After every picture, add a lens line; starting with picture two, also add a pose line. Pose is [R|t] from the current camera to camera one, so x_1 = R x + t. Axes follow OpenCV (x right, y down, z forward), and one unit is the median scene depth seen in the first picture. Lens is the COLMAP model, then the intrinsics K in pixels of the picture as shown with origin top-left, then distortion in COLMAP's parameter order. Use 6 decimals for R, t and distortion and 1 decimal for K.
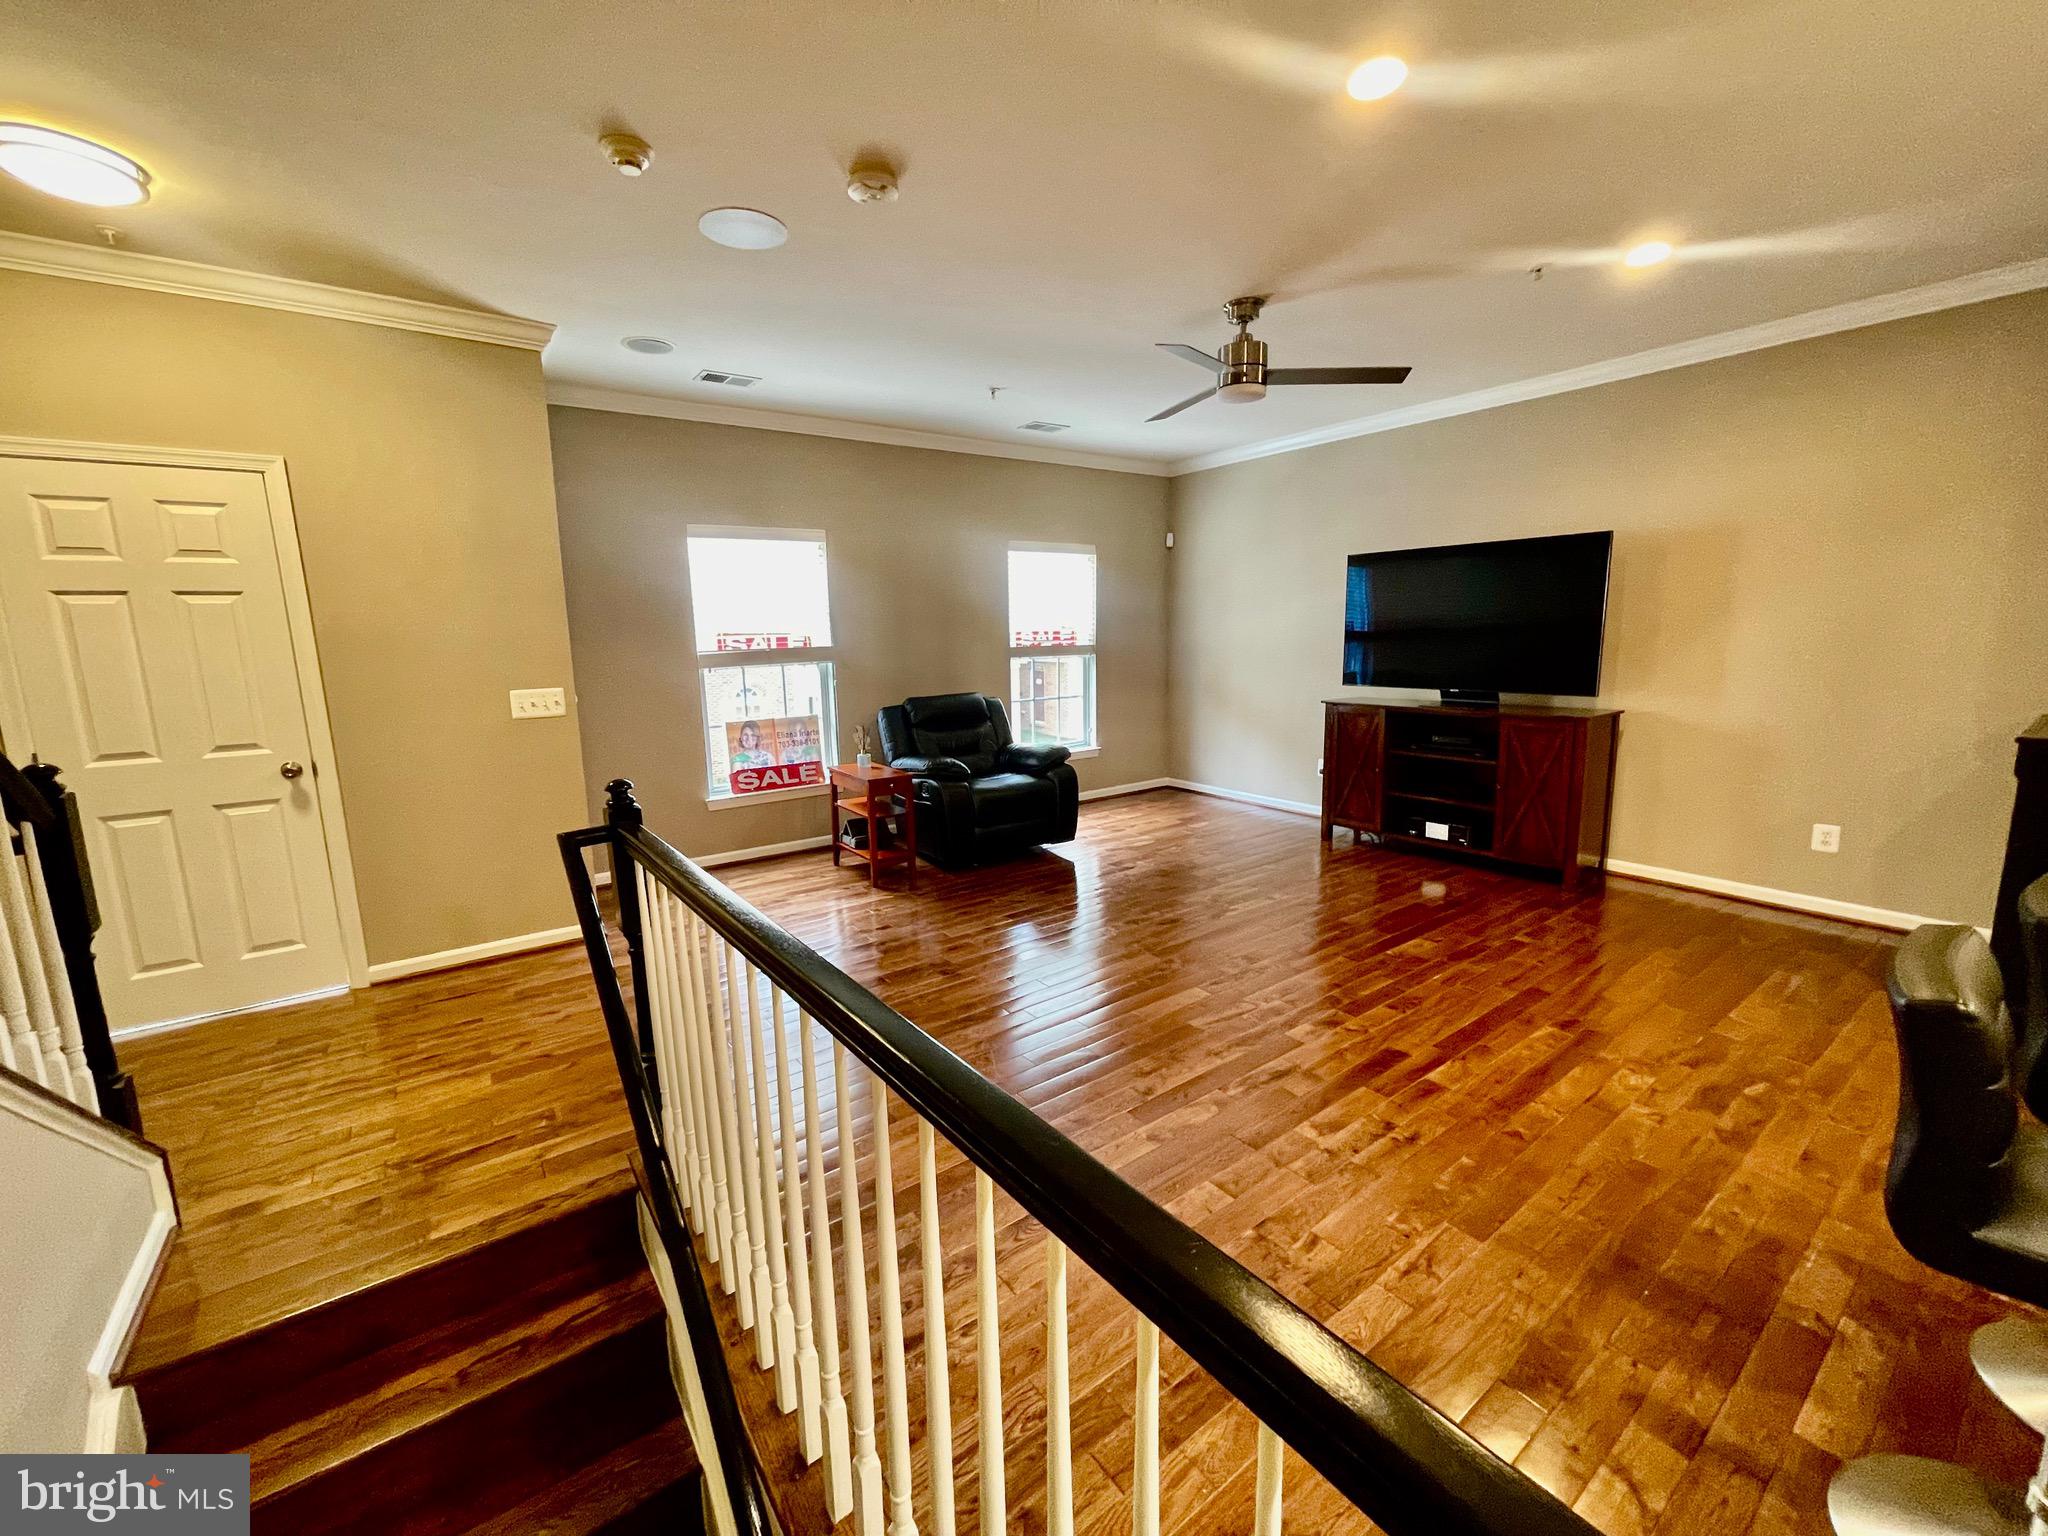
lens RADIAL K [[826.2, 0, 1019.7], [0, 826.2, 760.8], [0, 0, 1]] dist [-0.006198, -0.000250]
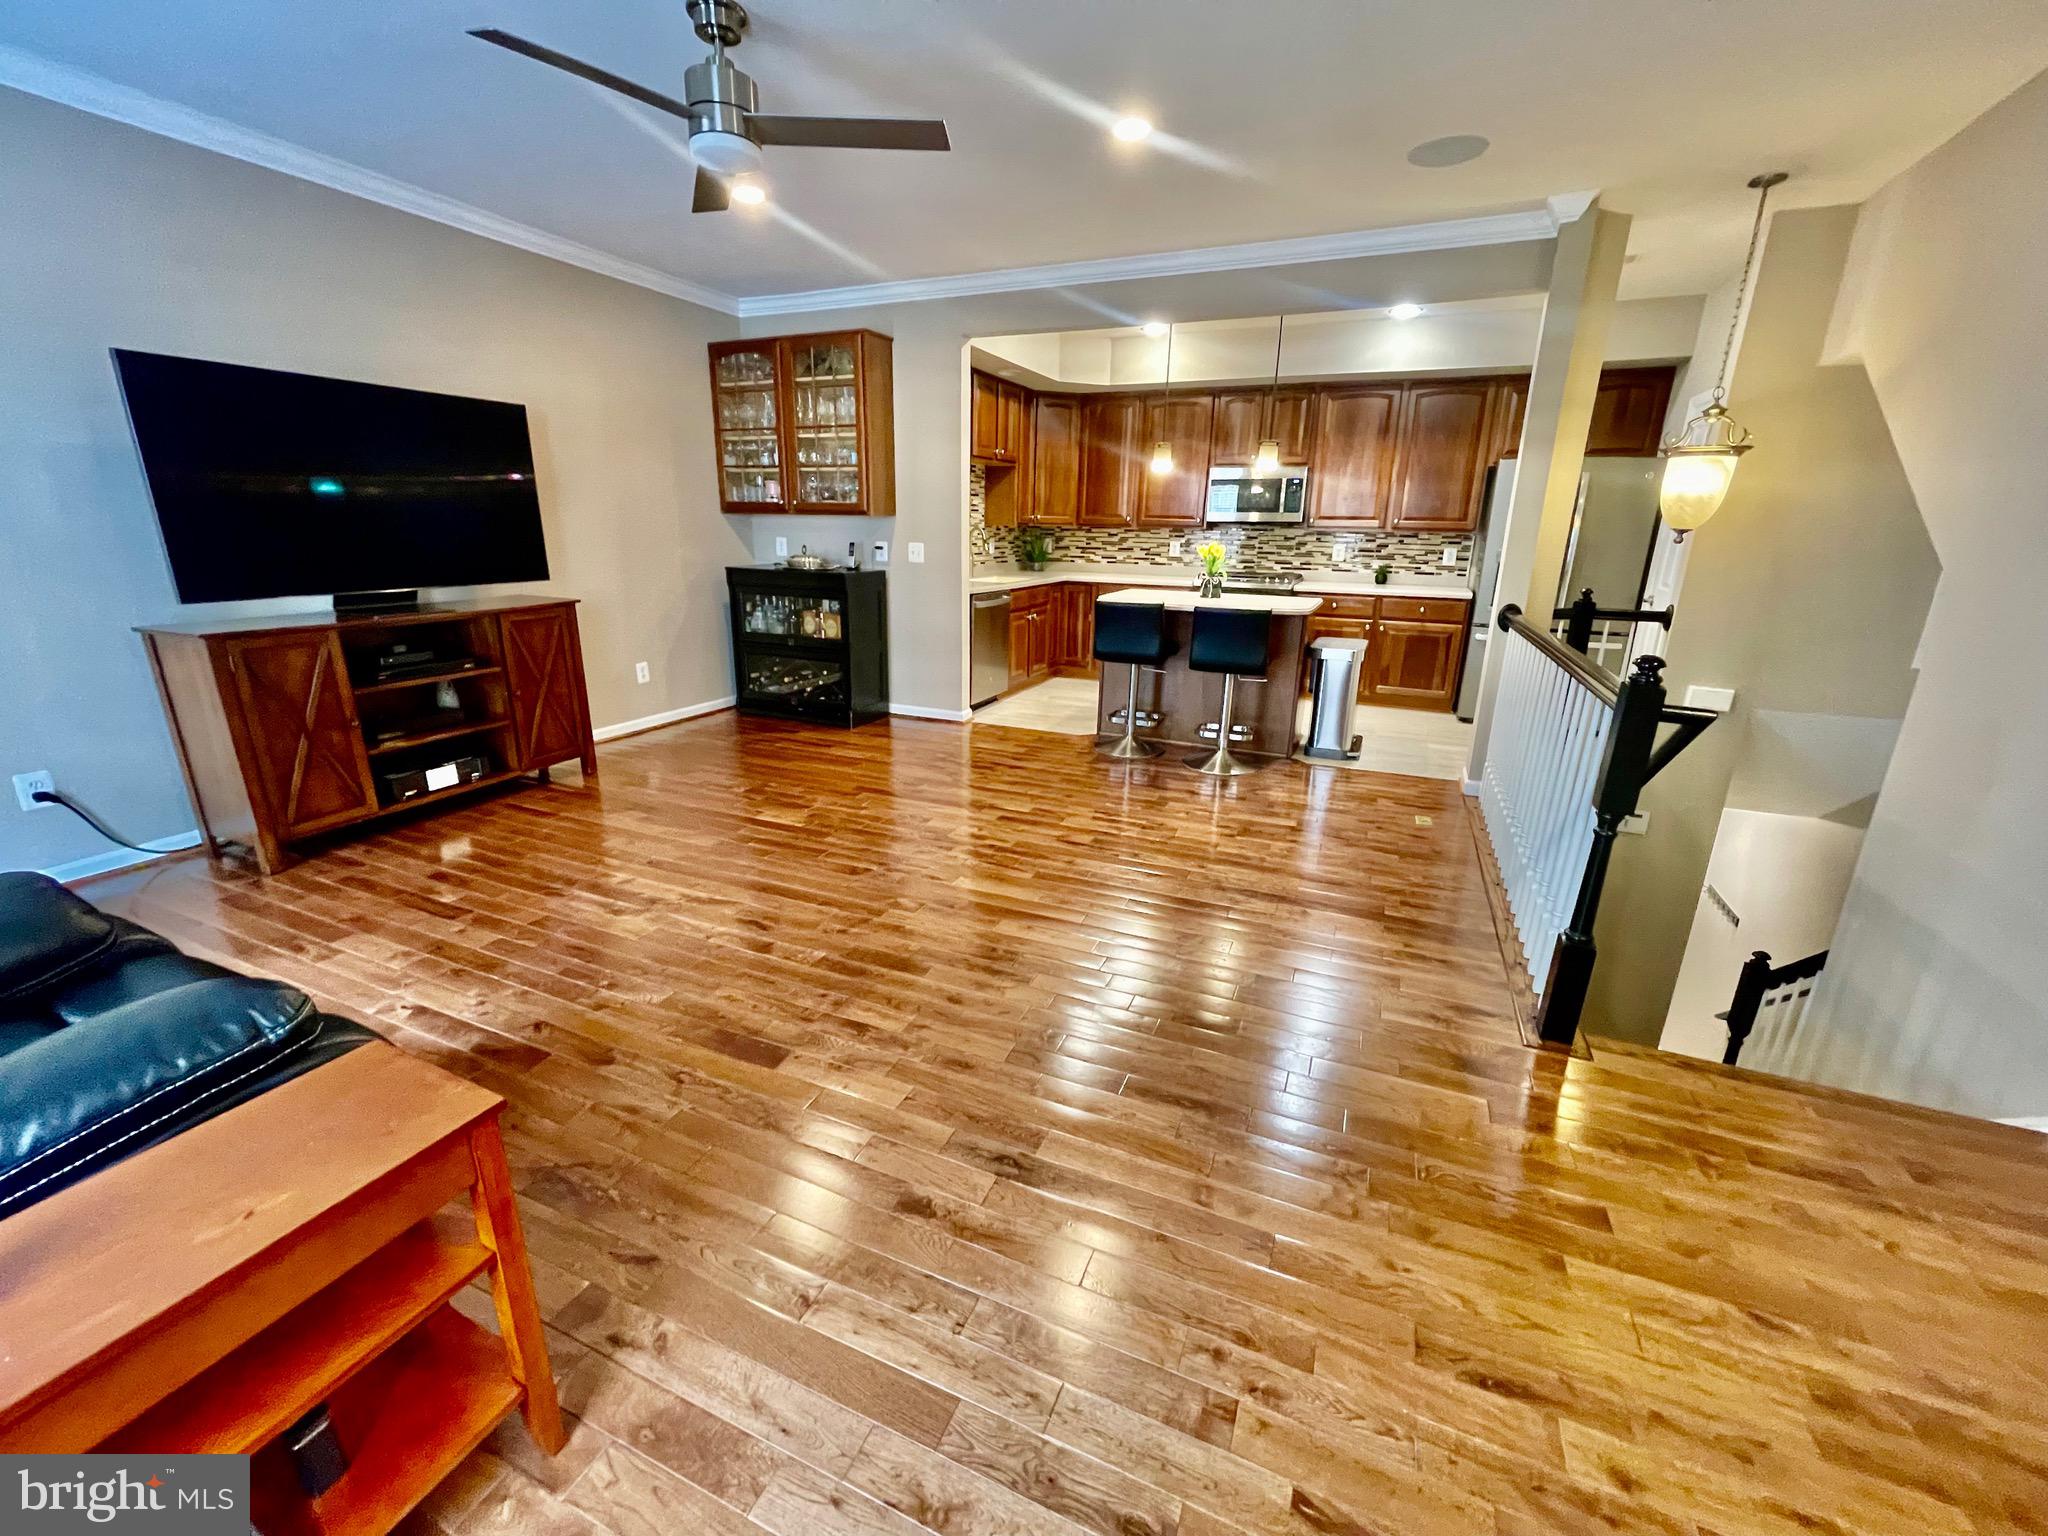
lens RADIAL K [[826.2, 0, 1010.0], [0, 826.2, 773.1], [0, 0, 1]] dist [-0.006198, -0.000250]
pose [[-0.483648, -0.248164, 0.839345, -0.461203], [0.133817, 0.926724, 0.351107, -0.136518], [-0.864973, 0.282131, -0.414999, 0.993615]]
